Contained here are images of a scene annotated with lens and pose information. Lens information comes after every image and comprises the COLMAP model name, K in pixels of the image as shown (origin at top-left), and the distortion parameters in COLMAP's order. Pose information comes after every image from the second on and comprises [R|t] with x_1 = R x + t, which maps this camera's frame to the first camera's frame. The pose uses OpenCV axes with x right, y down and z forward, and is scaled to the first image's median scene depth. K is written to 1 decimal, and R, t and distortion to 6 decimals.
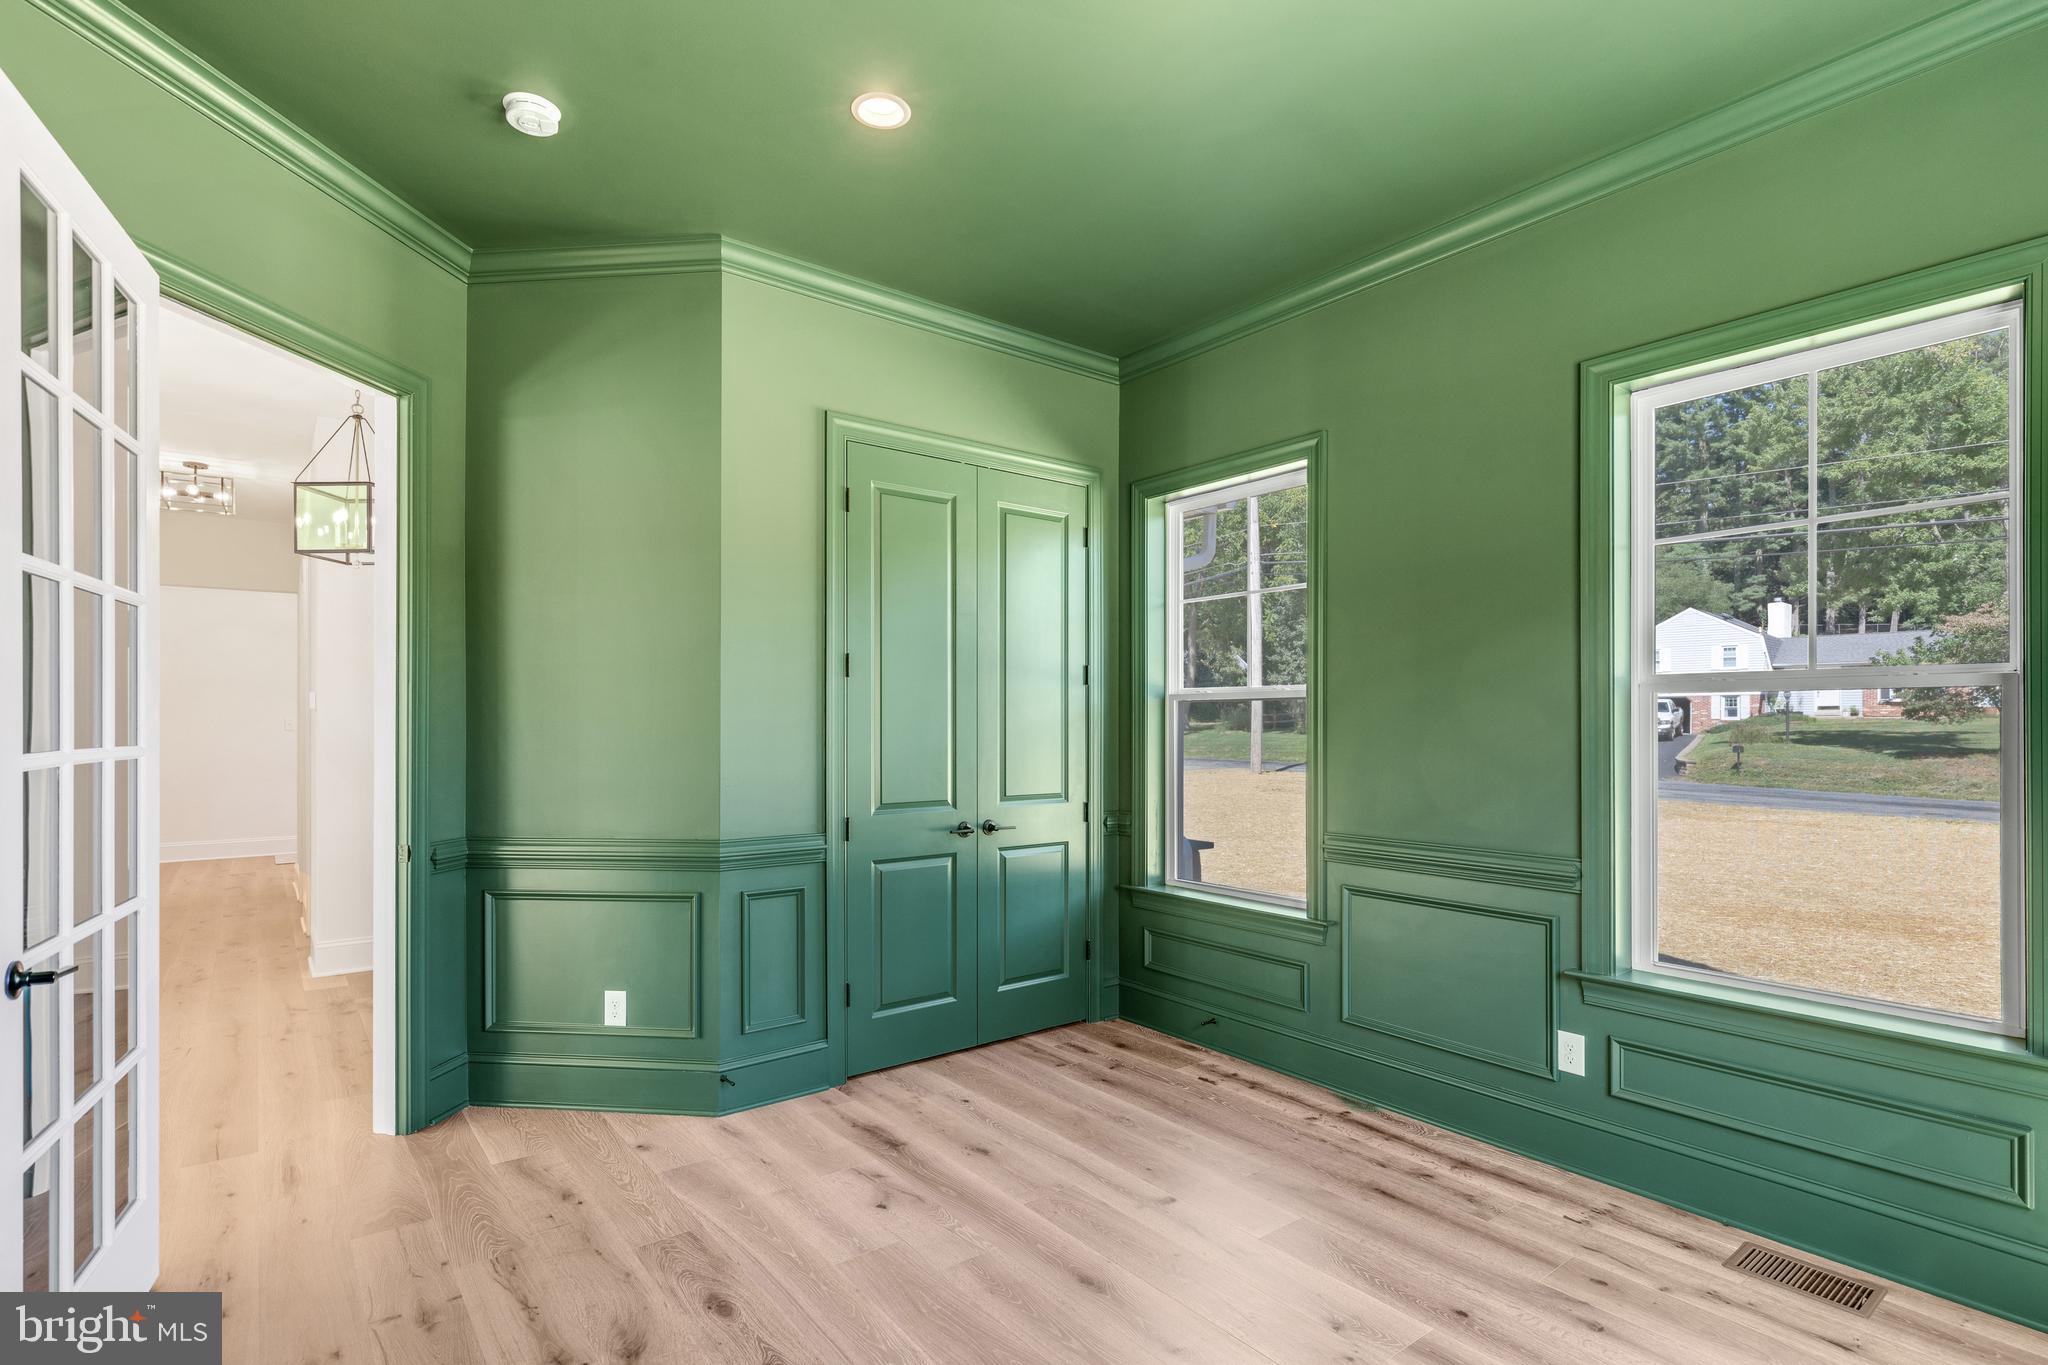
lens RADIAL K [[938.0, 0, 1029.6], [0, 938.0, 731.1], [0, 0, 1]] dist [0.000709, 0.000089]
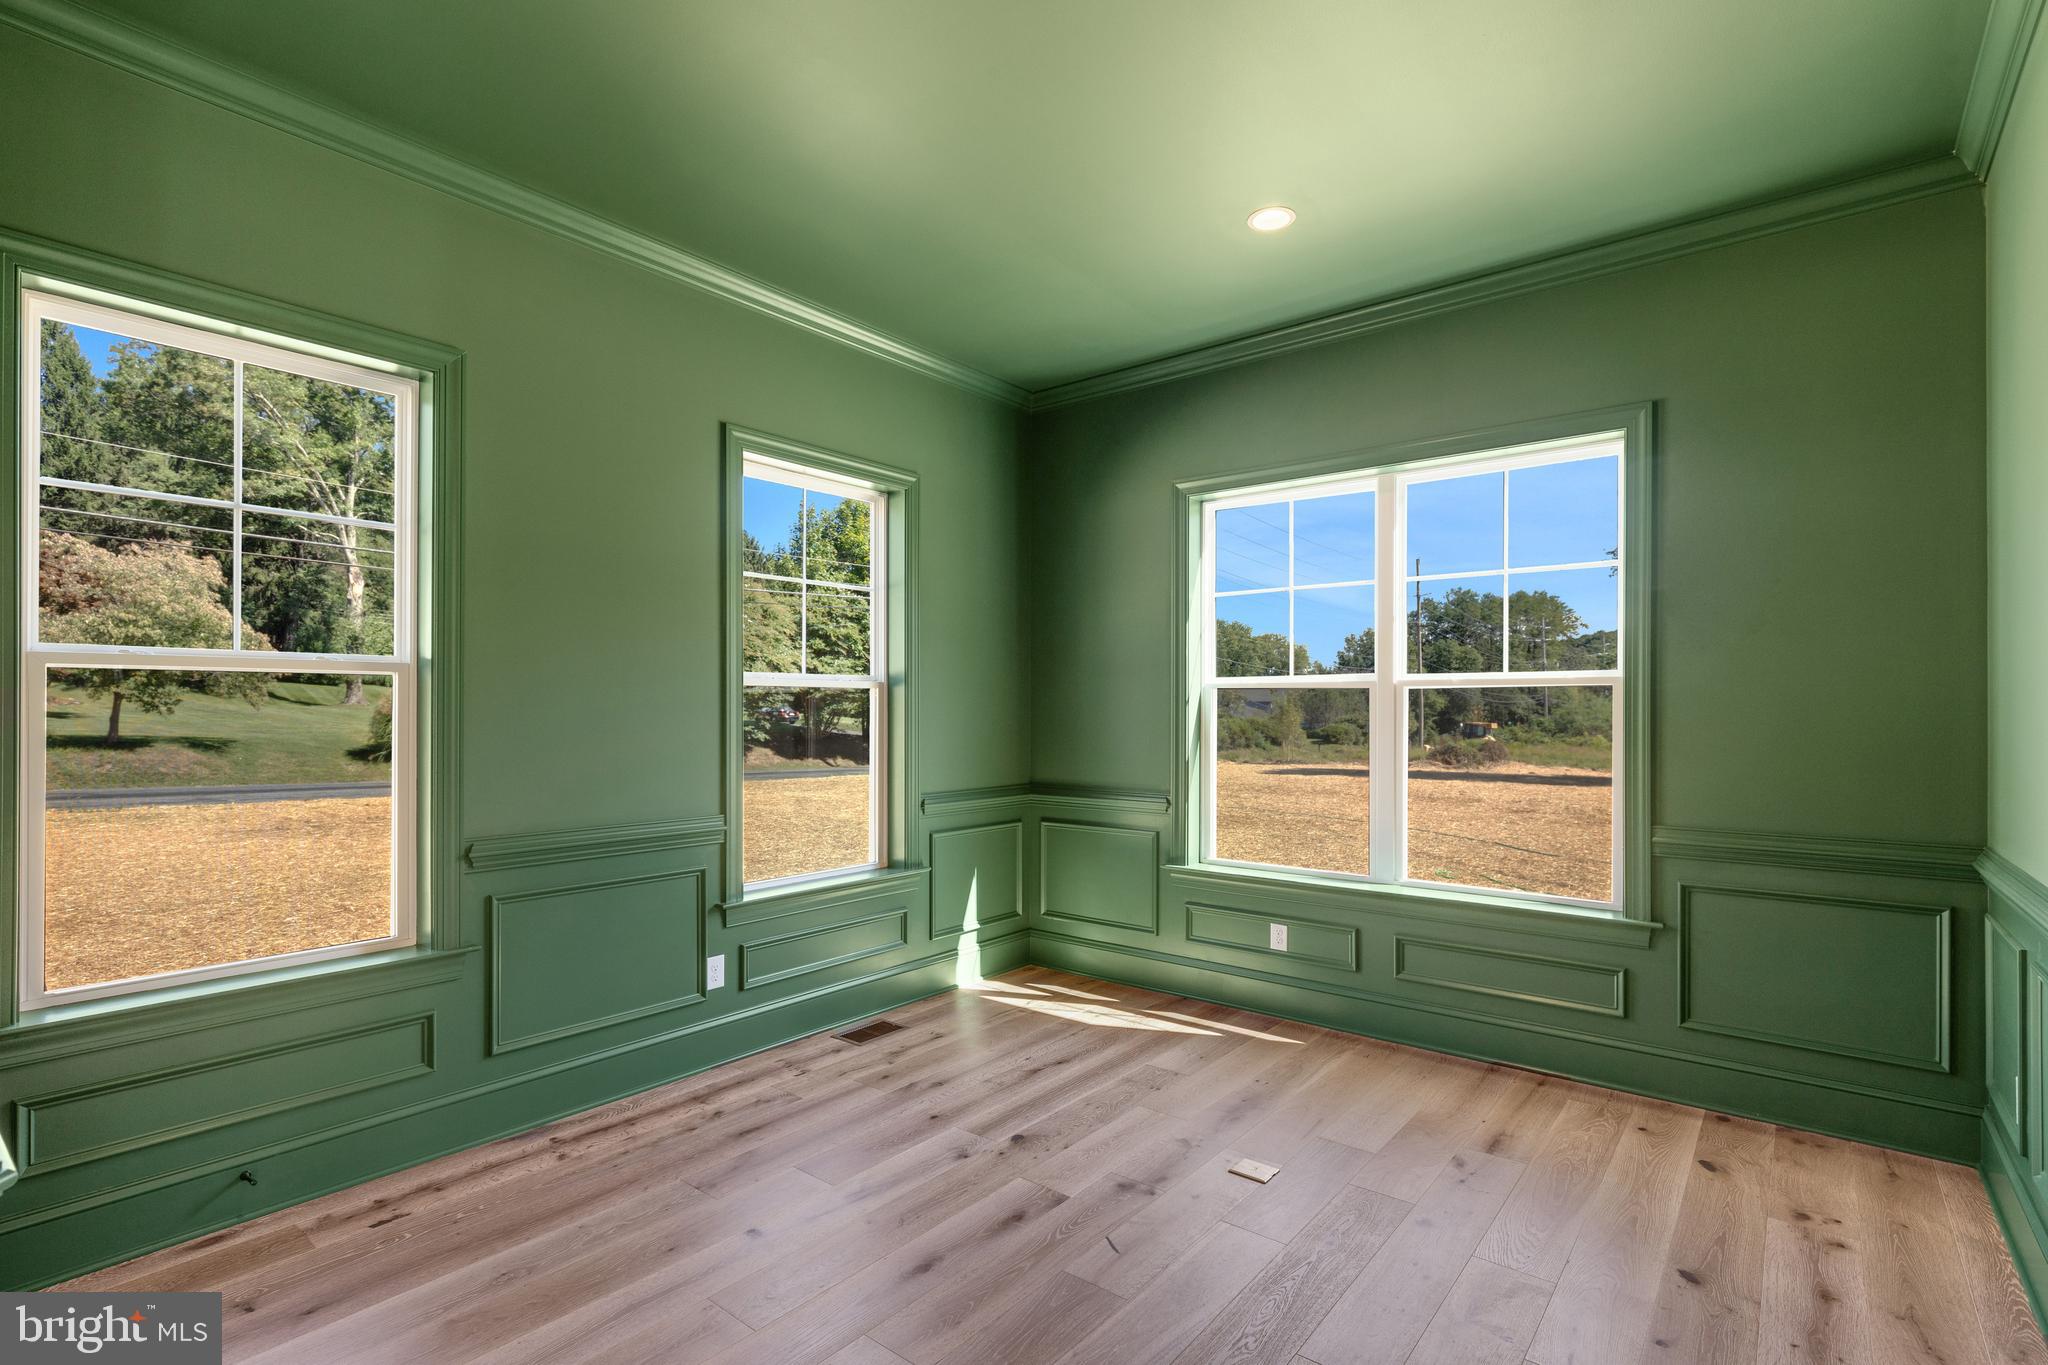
lens RADIAL K [[978.6, 0, 1034.0], [0, 978.6, 696.5], [0, 0, 1]] dist [0.000503, -0.000277]
pose [[-0.207354, -0.002182, 0.978264, -0.772855], [-0.007855, 0.999969, 0.000566, -0.026836], [-0.978235, -0.007567, -0.207364, 0.849954]]
